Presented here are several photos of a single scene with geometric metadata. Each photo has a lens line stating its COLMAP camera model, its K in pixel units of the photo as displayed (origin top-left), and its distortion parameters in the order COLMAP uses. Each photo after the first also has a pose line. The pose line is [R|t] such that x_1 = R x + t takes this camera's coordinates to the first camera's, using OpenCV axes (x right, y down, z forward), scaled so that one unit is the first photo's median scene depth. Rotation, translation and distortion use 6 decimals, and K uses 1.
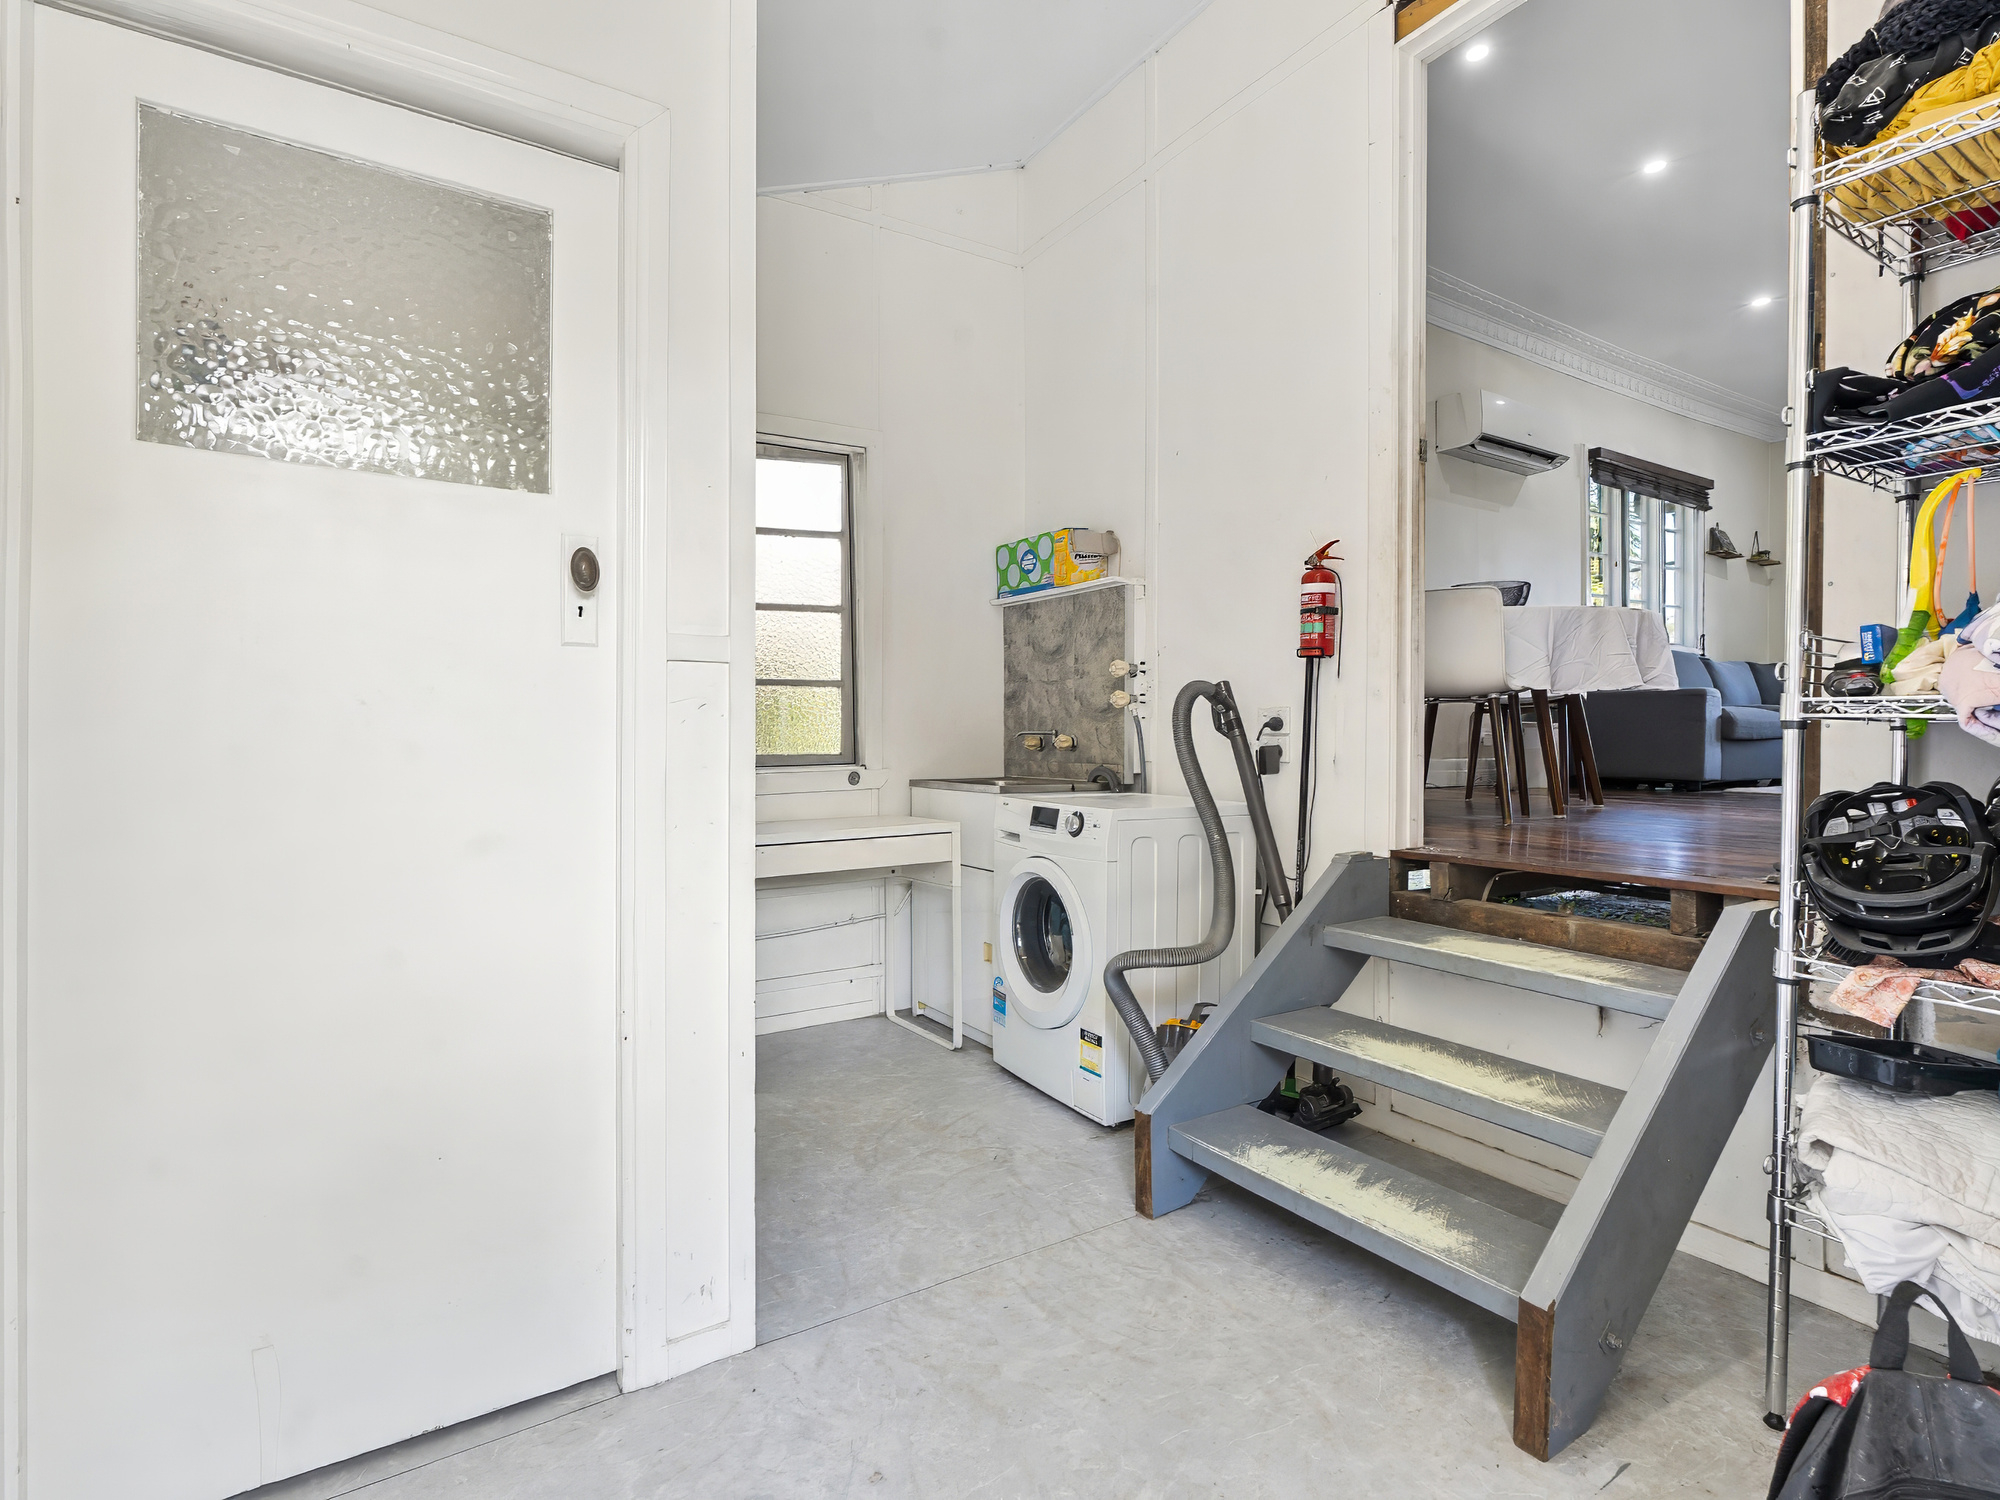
lens RADIAL K [[998.0, 0, 1000.0], [0, 998.0, 750.0], [0, 0, 1]] dist [-0.000436, -0.000314]
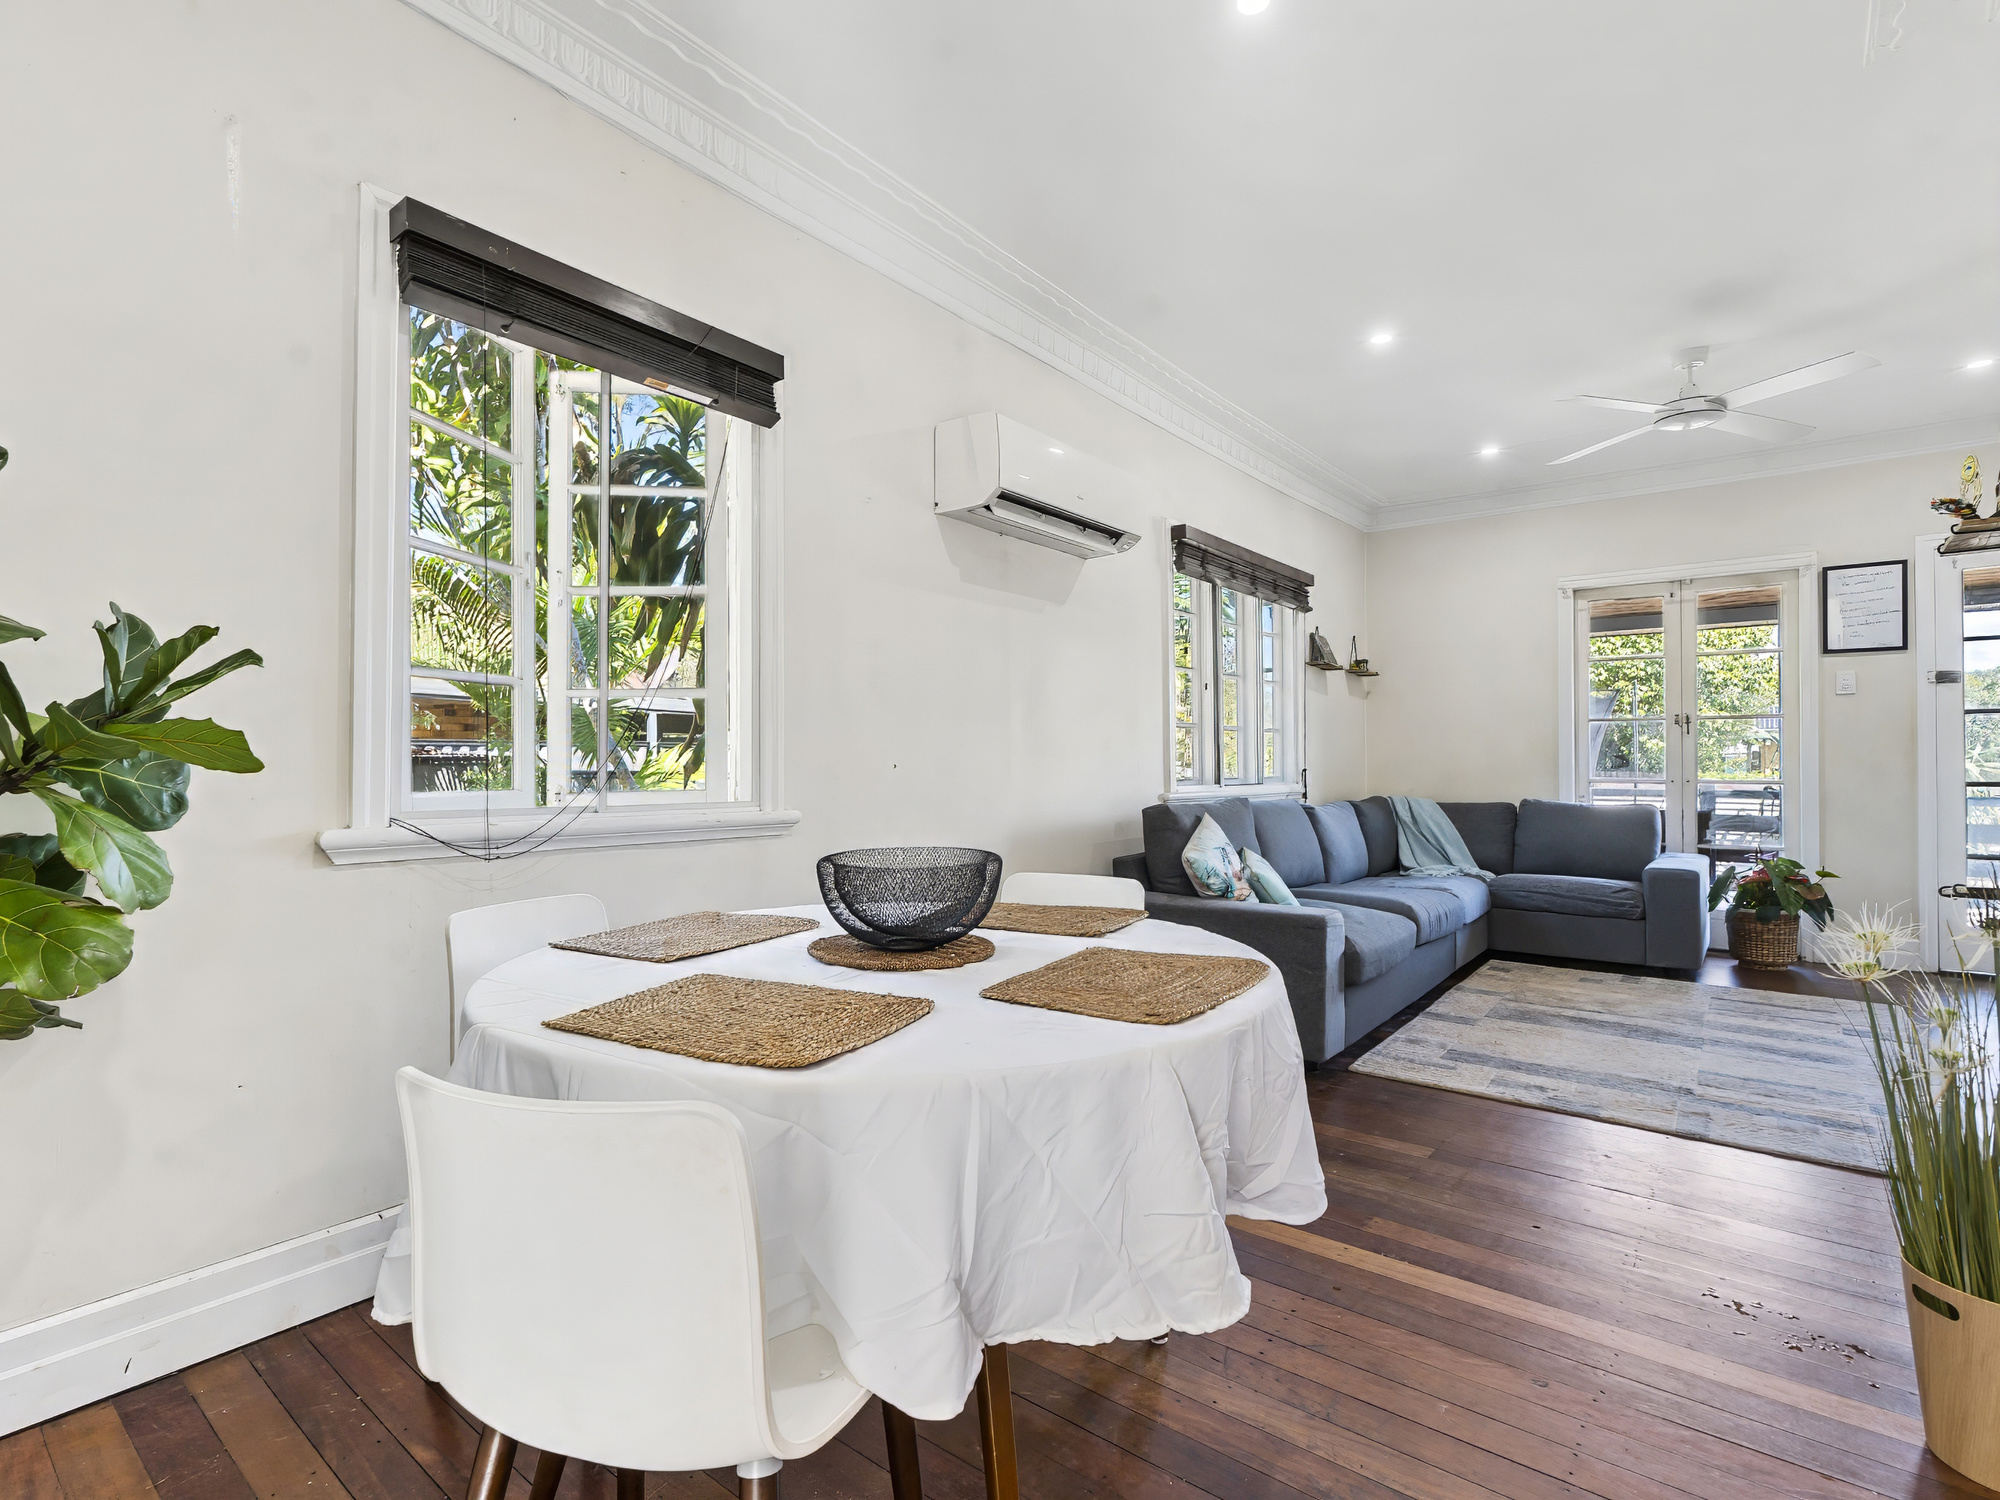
lens RADIAL K [[998.0, 0, 1000.0], [0, 998.0, 750.0], [0, 0, 1]] dist [-0.000436, -0.000314]
pose [[0.943758, 0.007321, 0.330556, 0.219589], [0.002643, 0.999556, -0.029684, -0.110108], [-0.330626, 0.028888, 0.943320, 0.340459]]
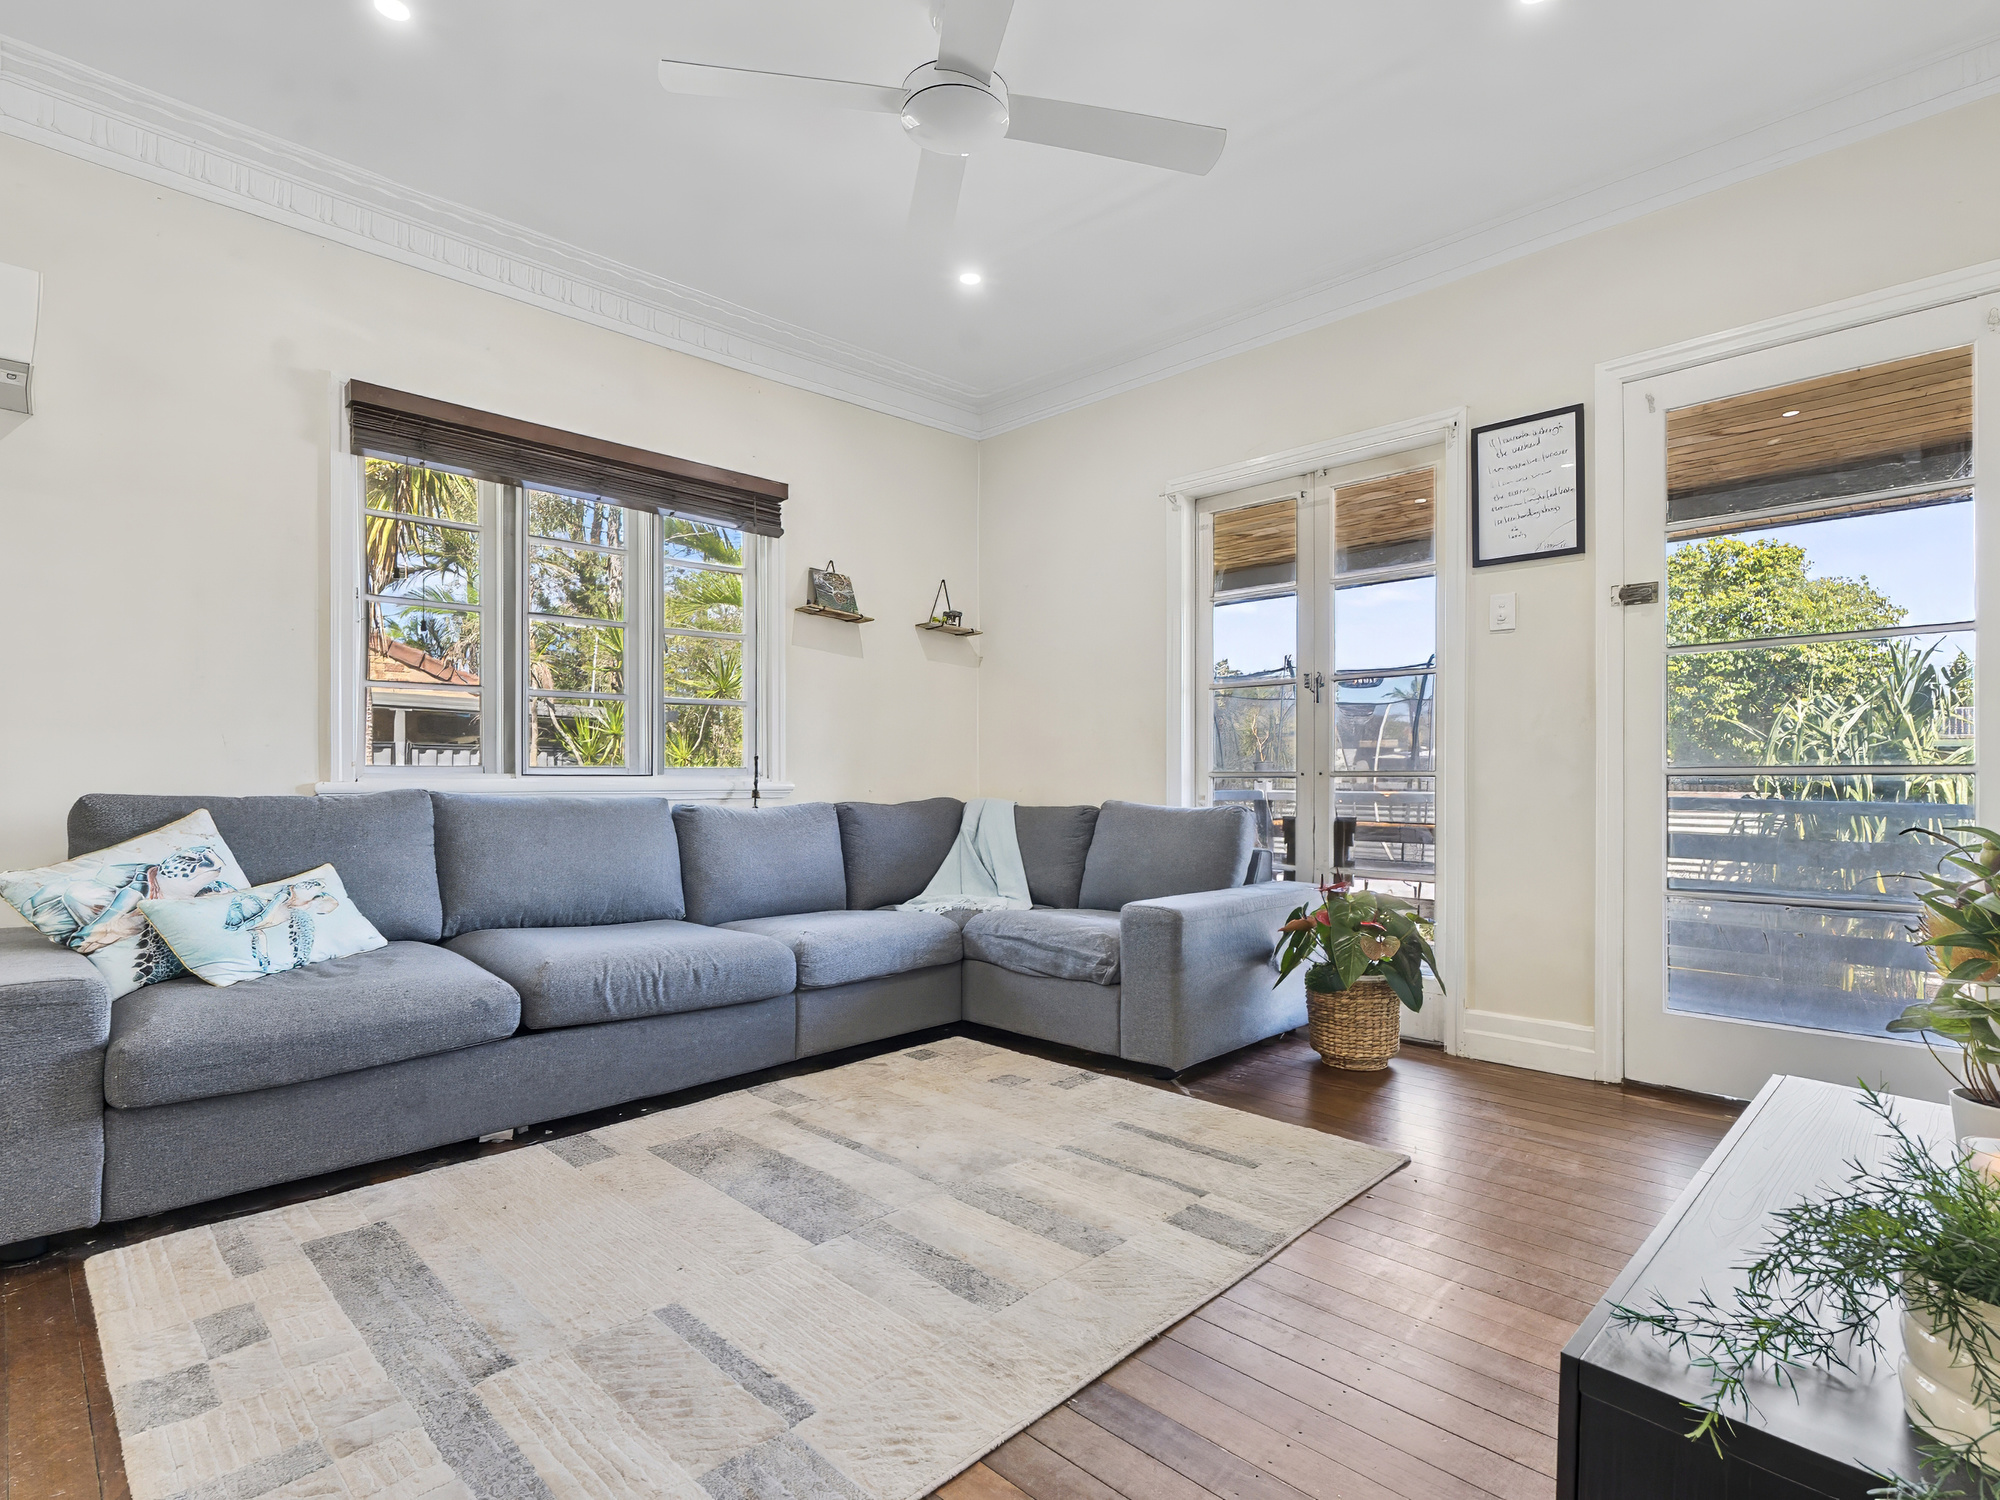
lens RADIAL K [[1012.5, 0, 998.7], [0, 1012.5, 783.8], [0, 0, 1]] dist [-0.016309, -0.000215]
pose [[0.976764, 0.001354, 0.214313, 0.730051], [0.001264, 0.999926, -0.012079, -0.095389], [-0.214314, 0.012069, 0.976690, 0.425402]]
